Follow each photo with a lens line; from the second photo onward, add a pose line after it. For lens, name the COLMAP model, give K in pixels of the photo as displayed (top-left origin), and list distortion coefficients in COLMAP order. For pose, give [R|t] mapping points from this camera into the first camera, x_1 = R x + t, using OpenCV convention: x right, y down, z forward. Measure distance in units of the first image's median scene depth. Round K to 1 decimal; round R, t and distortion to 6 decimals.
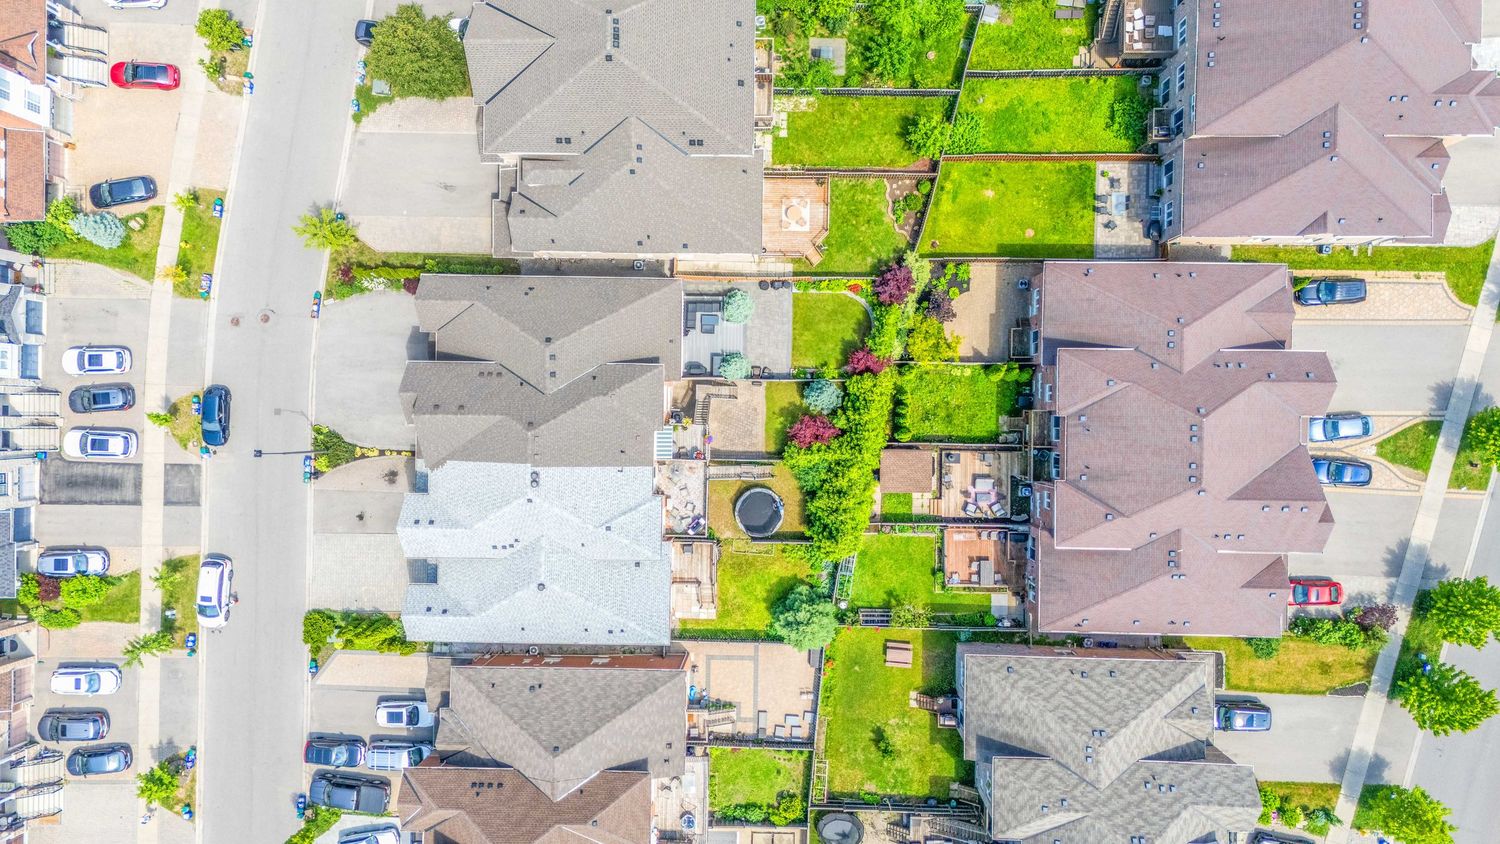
lens RADIAL K [[1053.6, 0, 755.3], [0, 1053.6, 420.3], [0, 0, 1]] dist [0.081839, -0.083403]
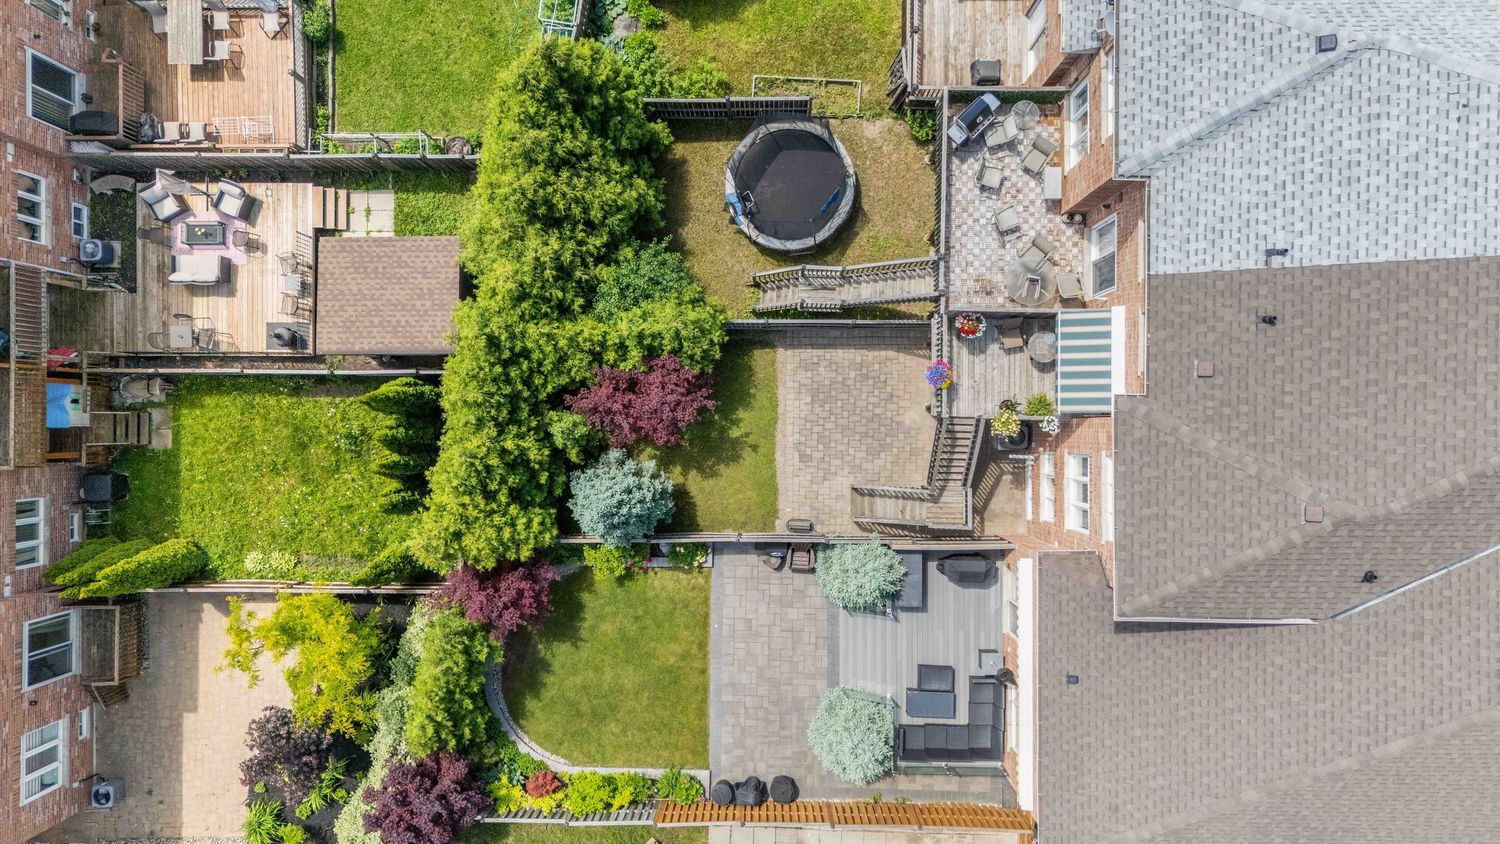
lens RADIAL K [[1061.3, 0, 747.9], [0, 1061.3, 418.1], [0, 0, 1]] dist [0.087586, -0.097361]
pose [[-0.998537, 0.010213, 0.053105, -0.000360], [-0.010088, -0.999946, 0.002621, 0.003466], [0.053129, 0.002082, 0.998585, 0.620577]]
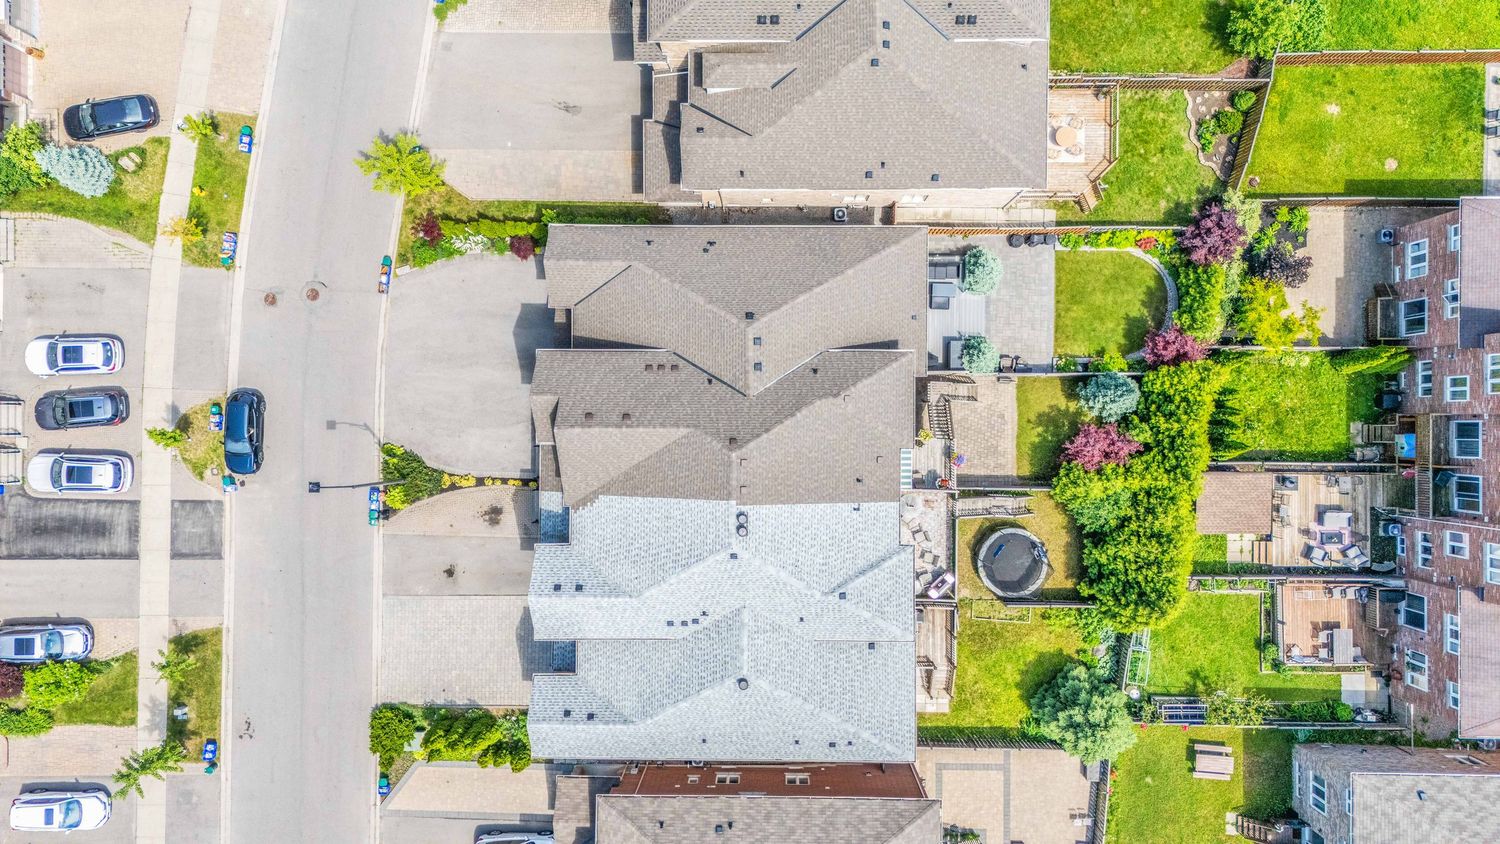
lens RADIAL K [[1063.3, 0, 751.6], [0, 1063.3, 422.2], [0, 0, 1]] dist [0.053335, -0.044057]
pose [[0.999832, -0.008564, 0.016183, -0.182443], [0.008682, 0.999936, -0.007256, -0.002687], [-0.016120, 0.007395, 0.999843, 0.287709]]
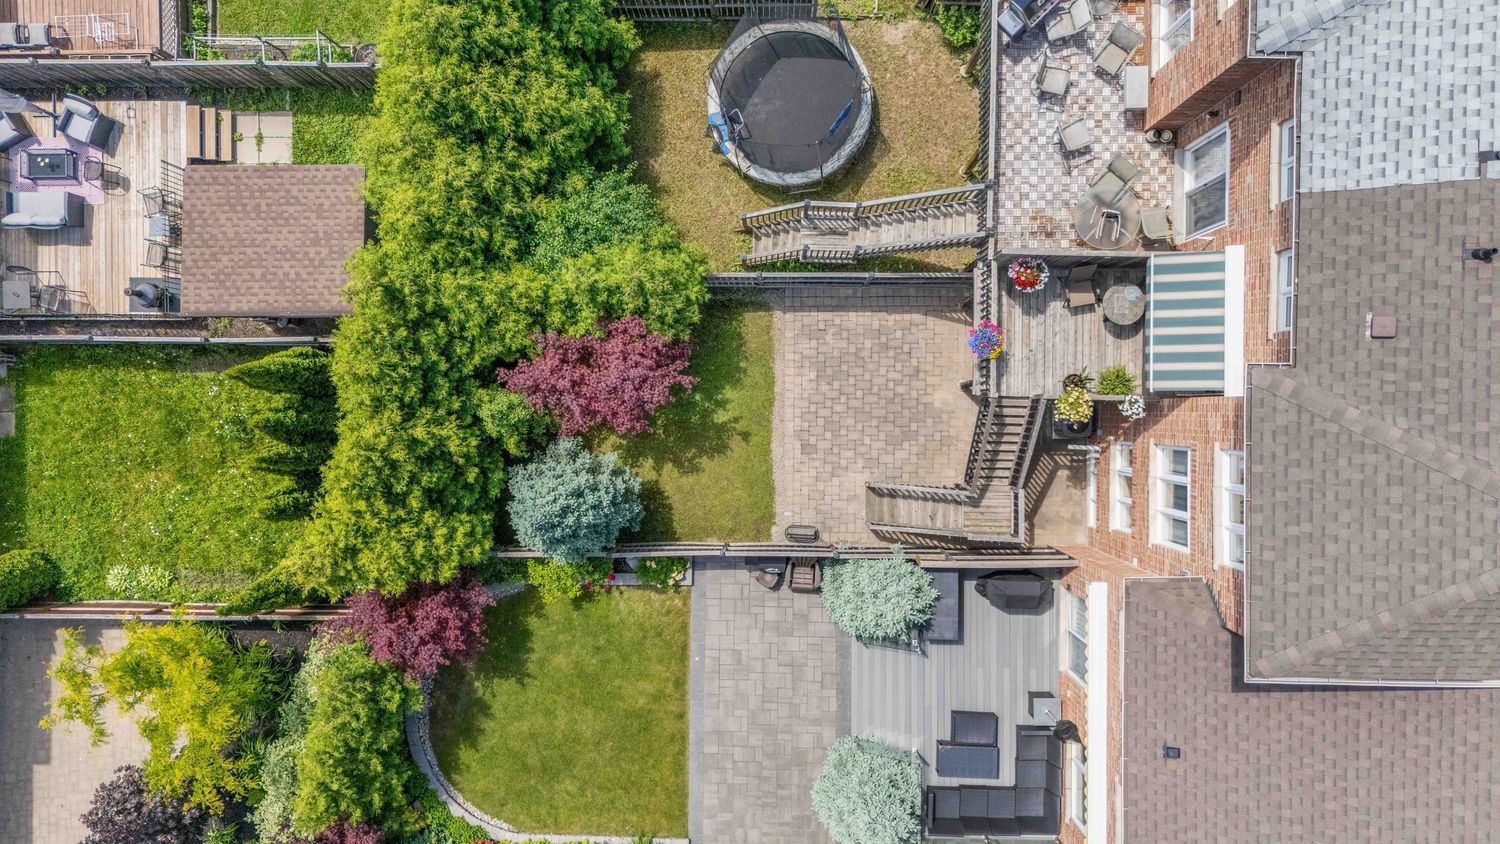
lens RADIAL K [[1066.2, 0, 750.0], [0, 1066.2, 417.7], [0, 0, 1]] dist [0.073502, -0.075298]
pose [[-0.998556, 0.009169, 0.052934, 0.000018], [-0.009883, -0.999864, -0.013238, 0.002993], [0.052805, -0.013742, 0.998510, 0.698574]]
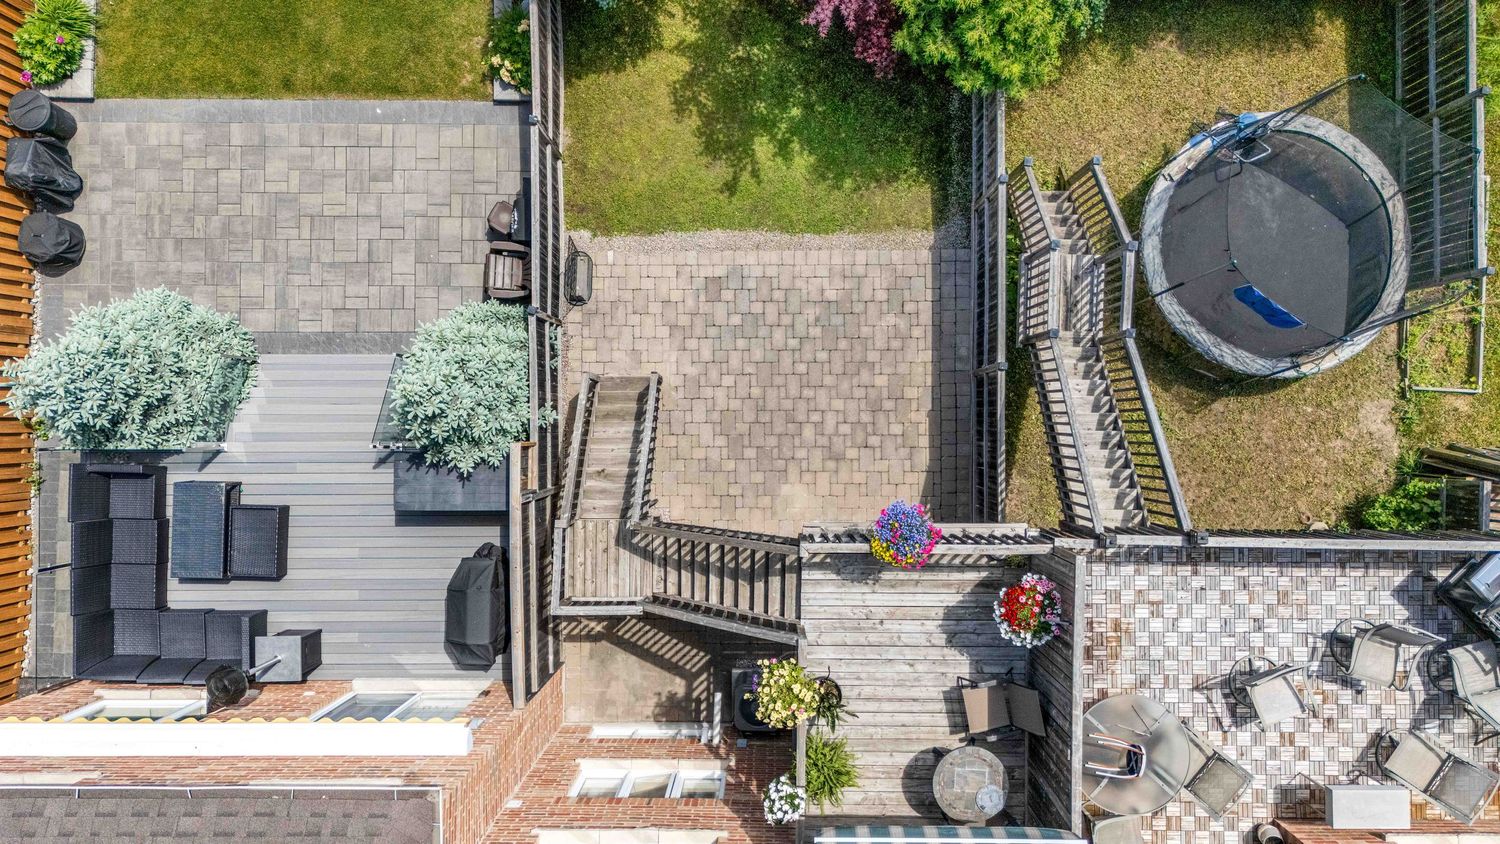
lens RADIAL K [[1083.3, 0, 752.1], [0, 1083.3, 419.4], [0, 0, 1]] dist [0.059286, -0.054352]
pose [[-0.014946, -0.999299, 0.034319, -0.031644], [0.999480, -0.015911, -0.028038, 0.001881], [0.028564, 0.033882, 0.999018, 0.811698]]
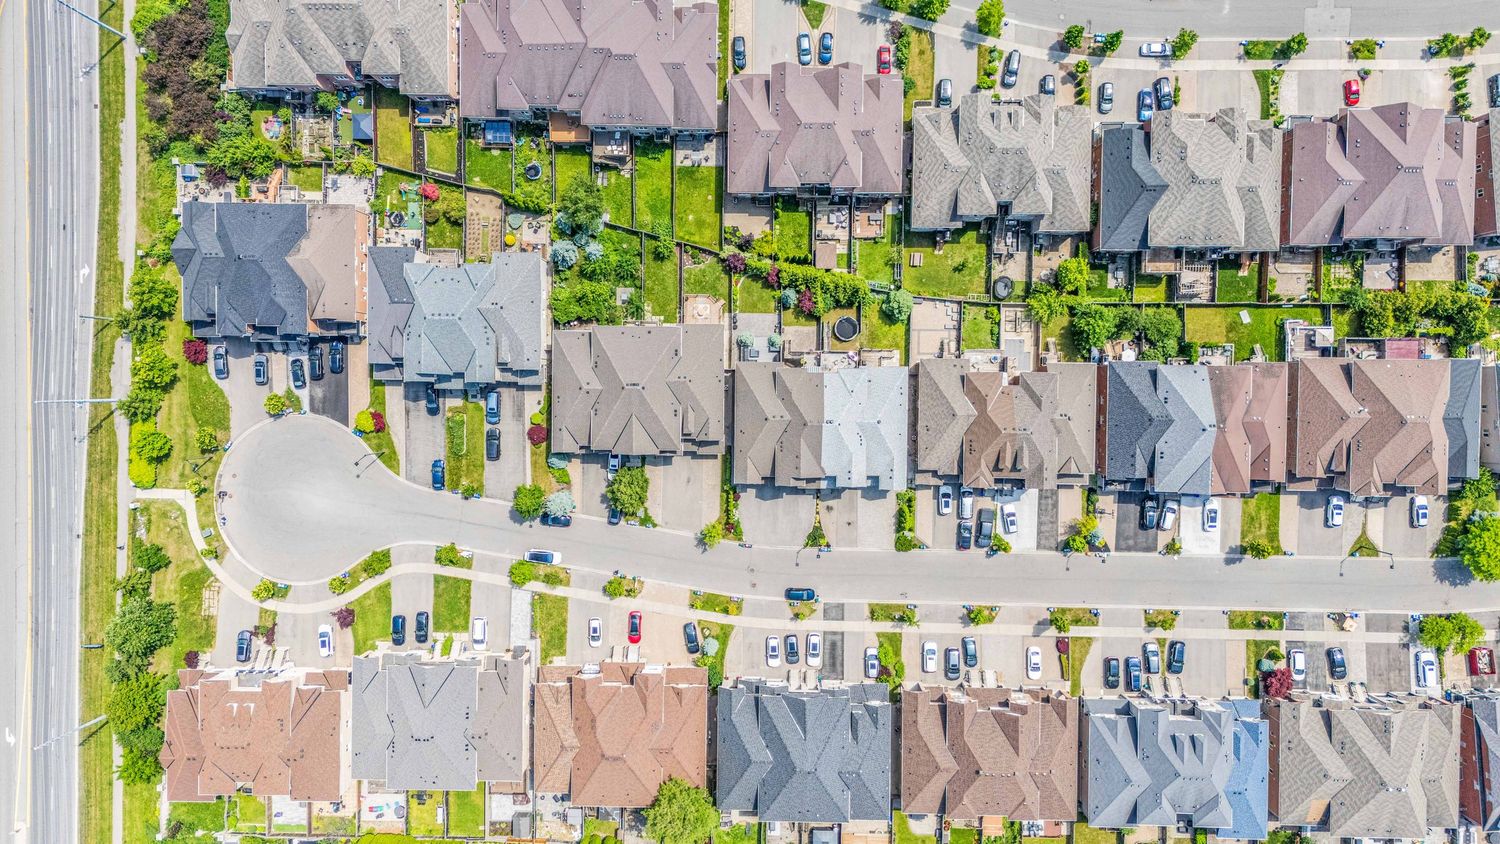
lens RADIAL K [[1053.6, 0, 755.3], [0, 1053.6, 420.3], [0, 0, 1]] dist [0.081839, -0.083403]
pose [[-0.002735, -0.999951, 0.009556, -0.193132], [0.999748, -0.002947, -0.022273, -0.044245], [0.022300, 0.009492, 0.999706, -1.042922]]
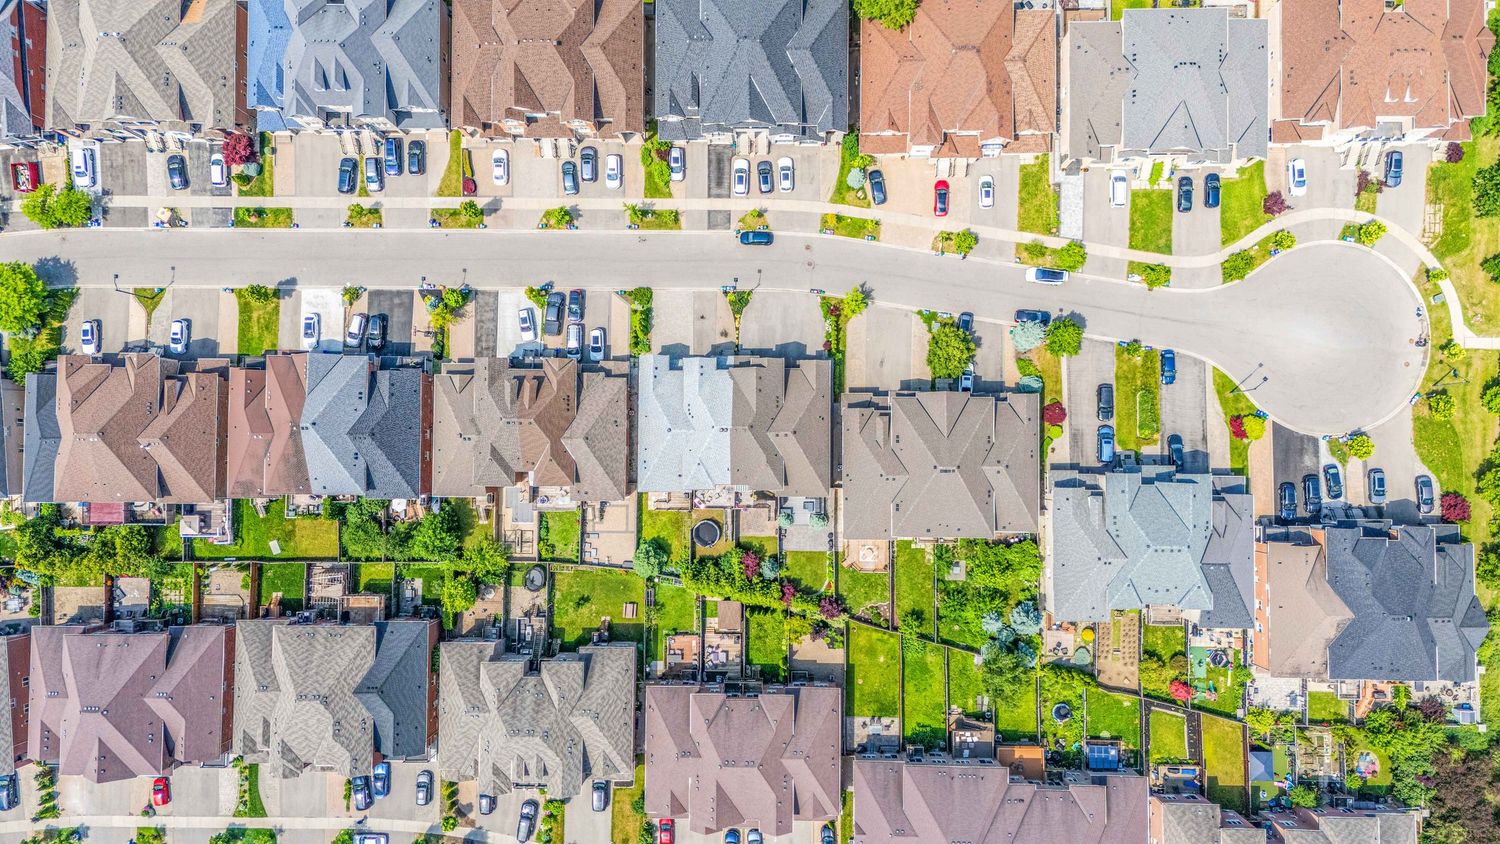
lens RADIAL K [[1061.3, 0, 747.9], [0, 1061.3, 418.1], [0, 0, 1]] dist [0.087586, -0.097361]
pose [[0.008874, 0.999961, -0.000393, -0.196883], [-0.999509, 0.008881, 0.030047, -0.042086], [0.030050, 0.000126, 0.999548, -0.847591]]
